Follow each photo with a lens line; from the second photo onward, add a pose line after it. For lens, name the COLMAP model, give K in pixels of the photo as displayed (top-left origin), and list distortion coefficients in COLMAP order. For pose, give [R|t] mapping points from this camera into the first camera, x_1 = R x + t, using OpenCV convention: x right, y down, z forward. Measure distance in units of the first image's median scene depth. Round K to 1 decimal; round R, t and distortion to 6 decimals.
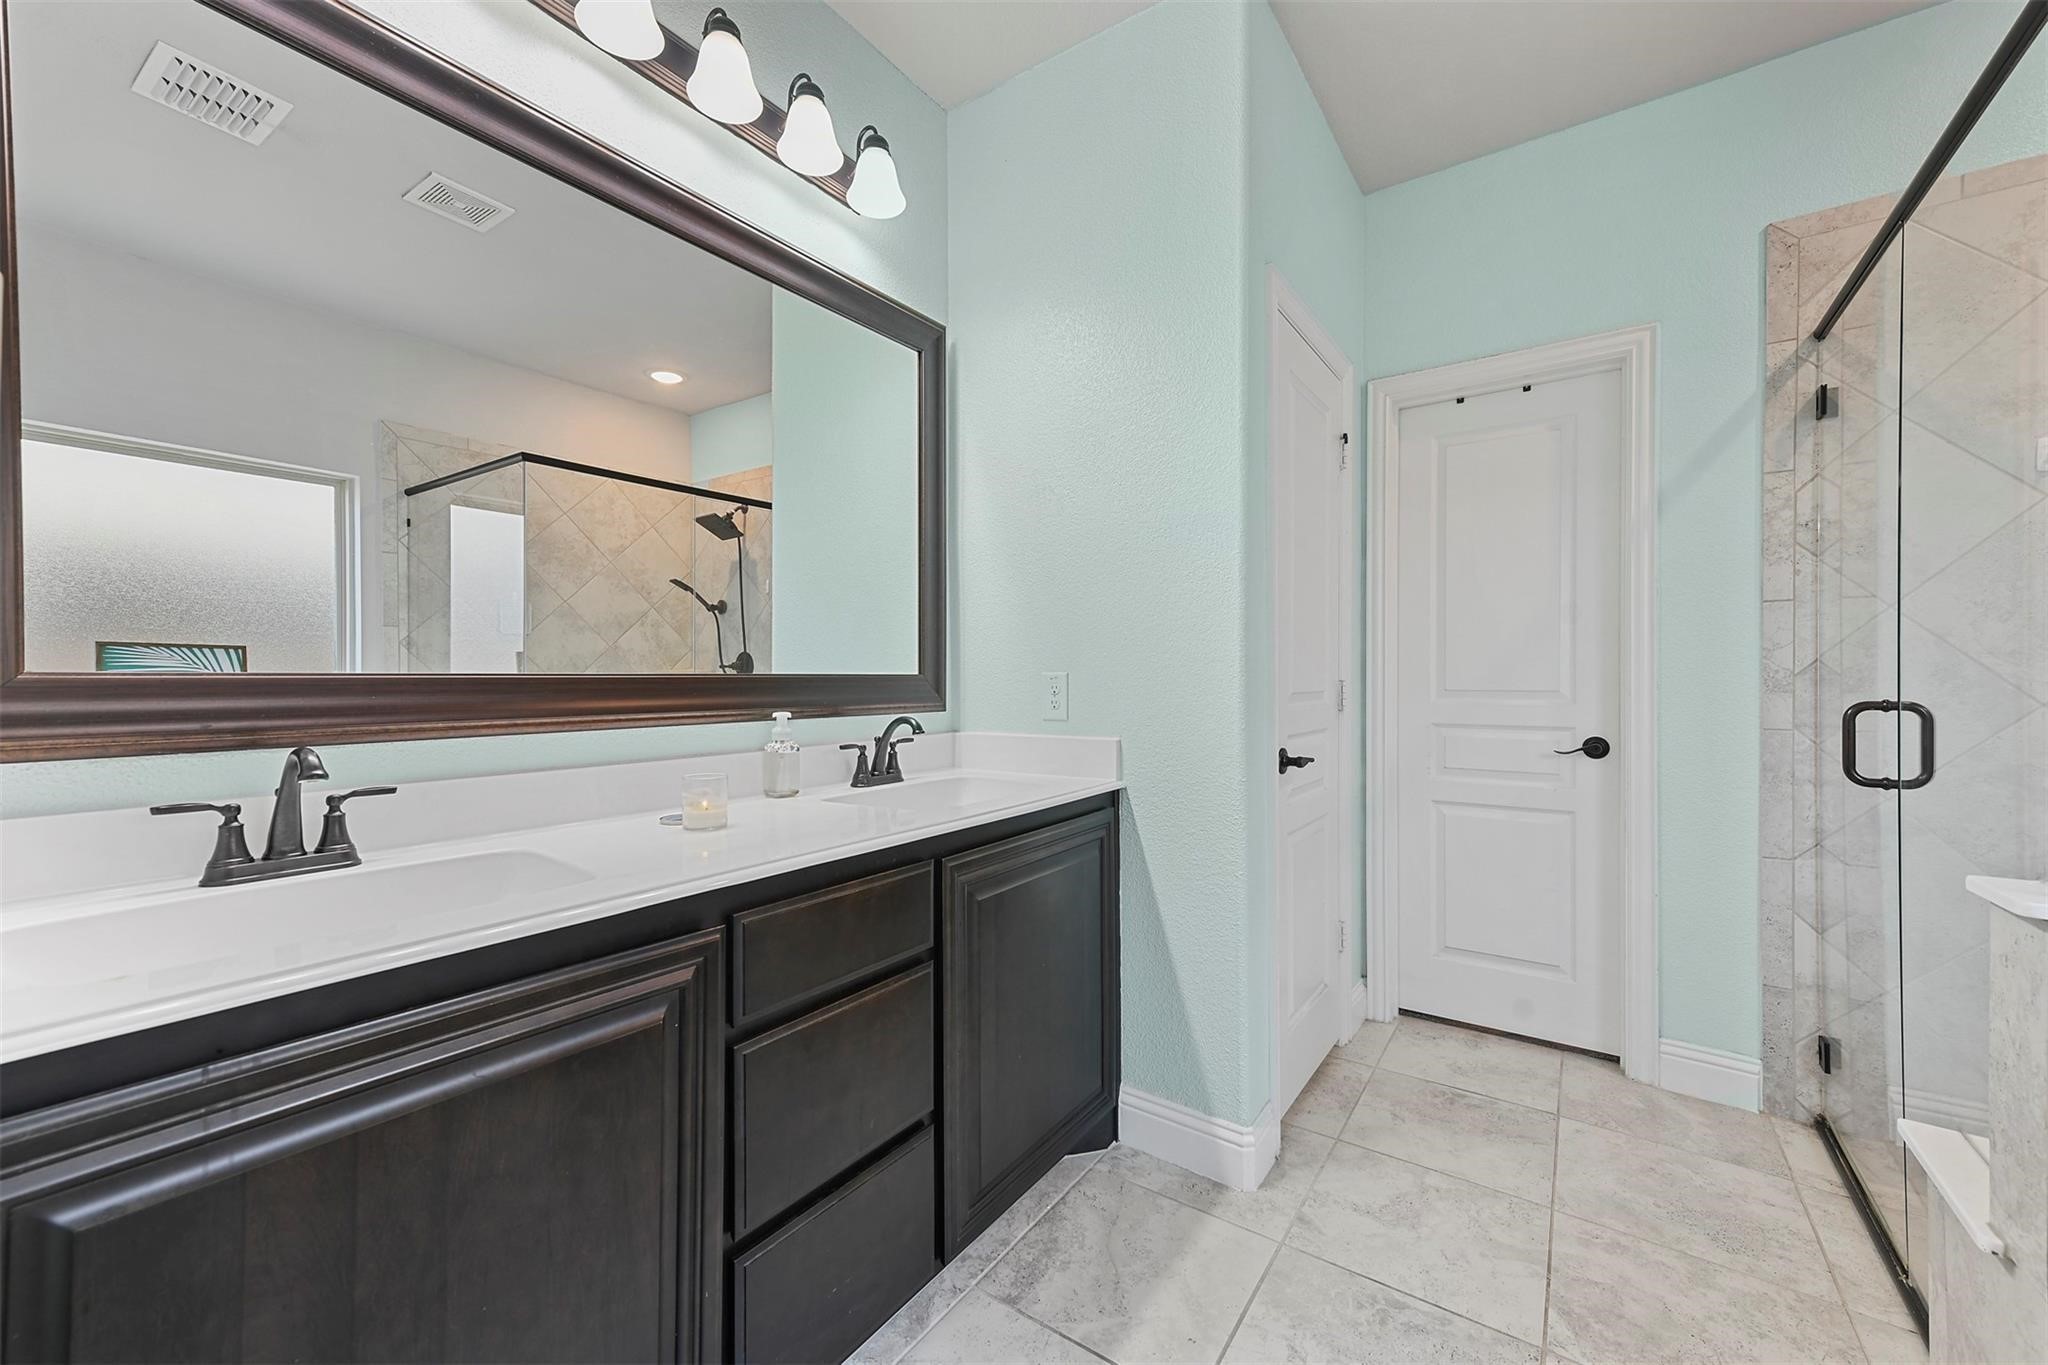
lens RADIAL K [[807.9, 0, 1029.6], [0, 807.9, 678.9], [0, 0, 1]] dist [0.016603, 0.000008]
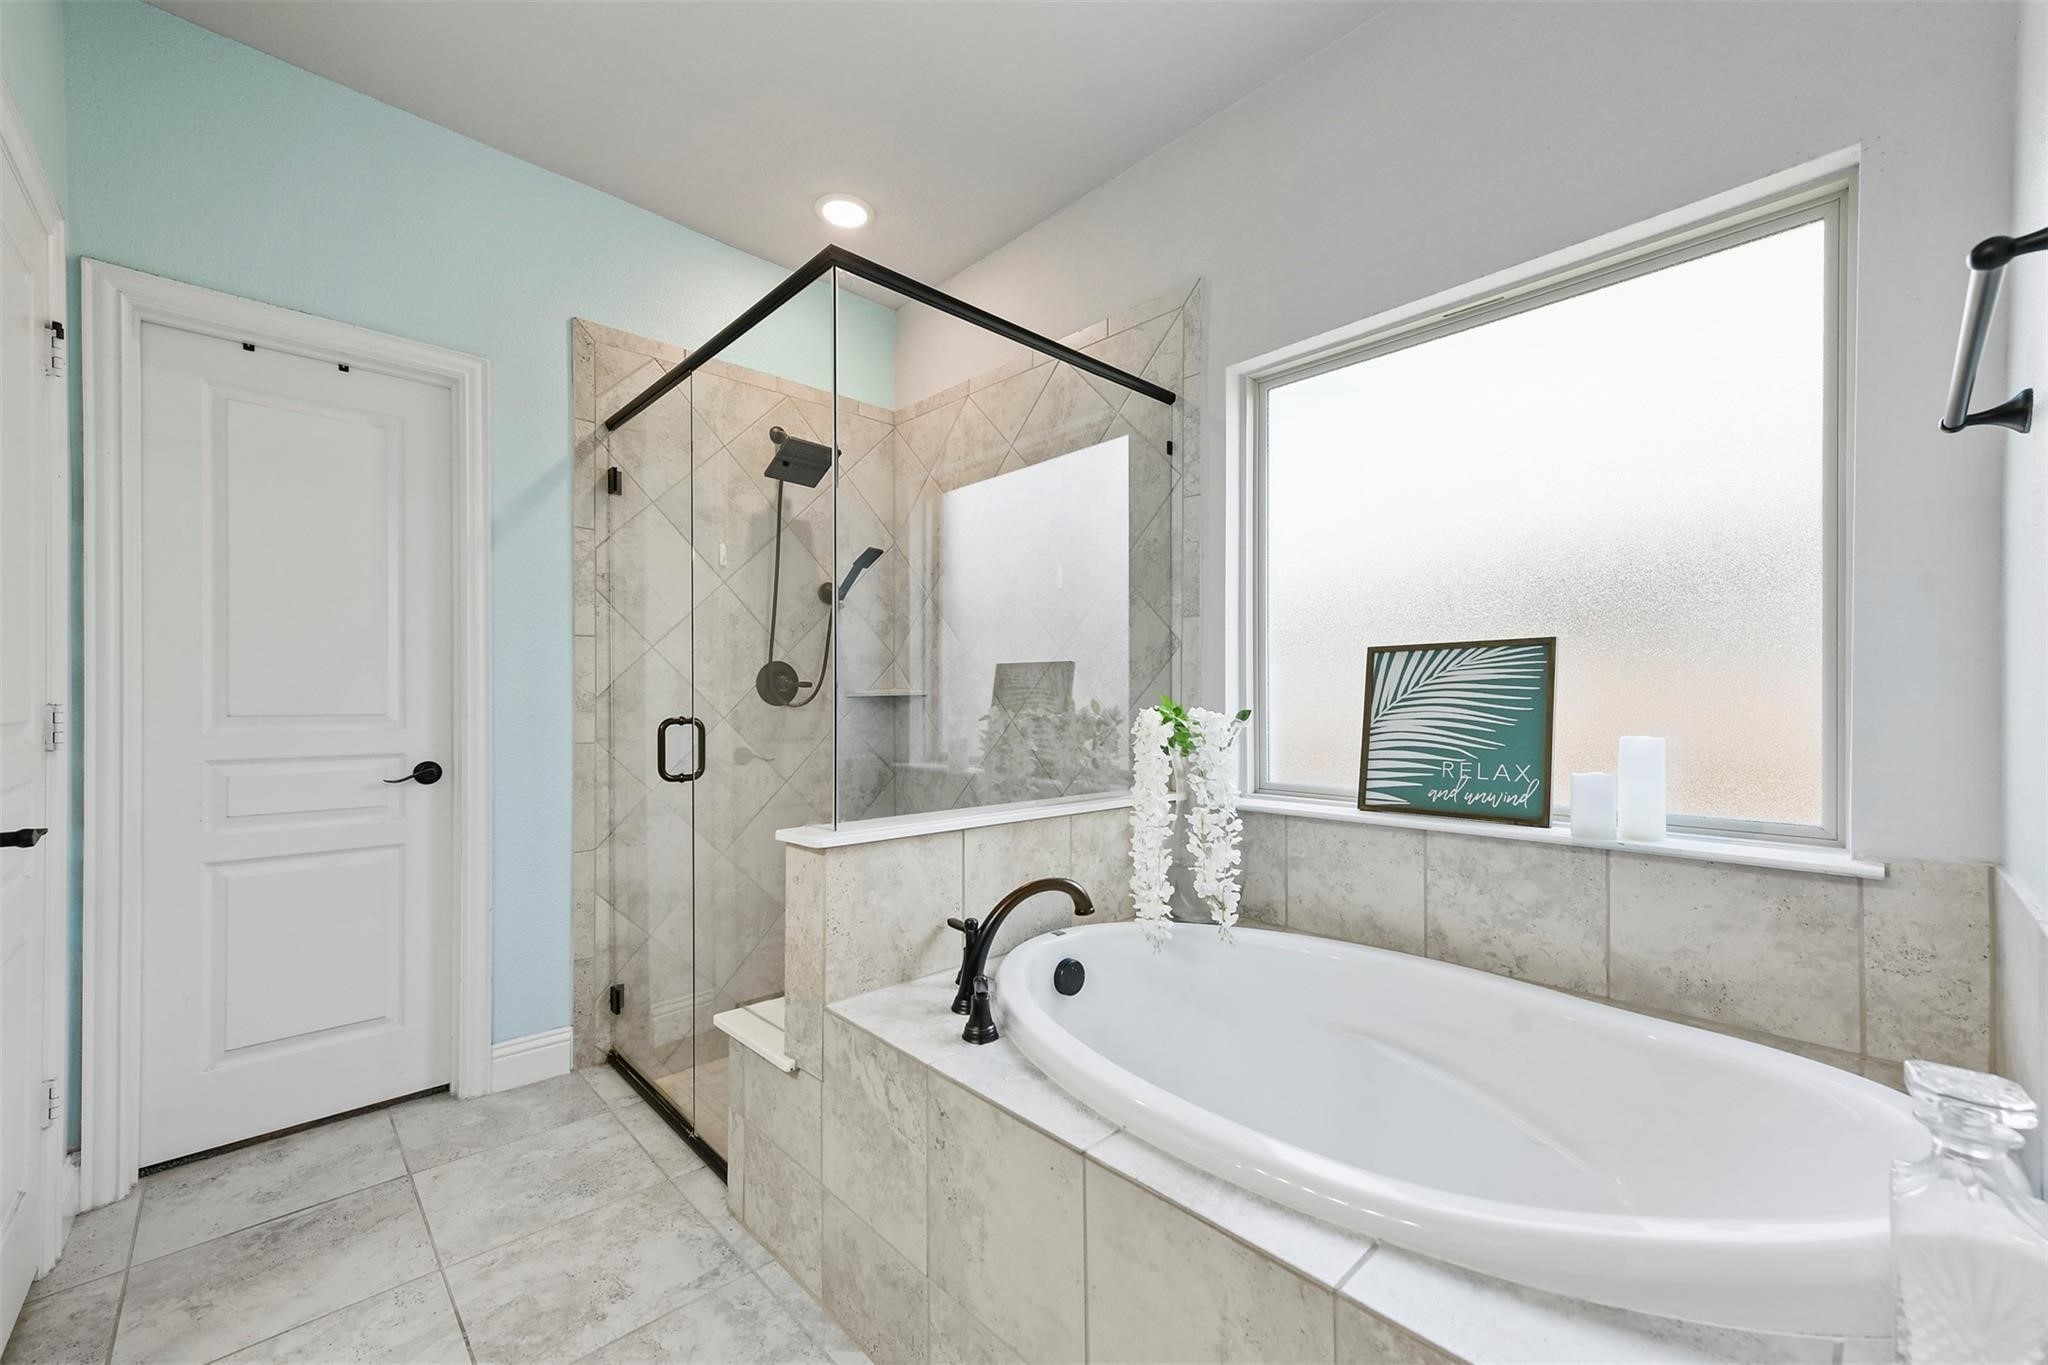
lens RADIAL K [[807.9, 0, 1031.2], [0, 807.9, 697.0], [0, 0, 1]] dist [0.016603, 0.000008]
pose [[0.199479, 0.004251, 0.979893, -0.121302], [0.000380, 0.999990, -0.004415, -0.000493], [-0.979902, 0.001253, 0.199475, 0.126454]]
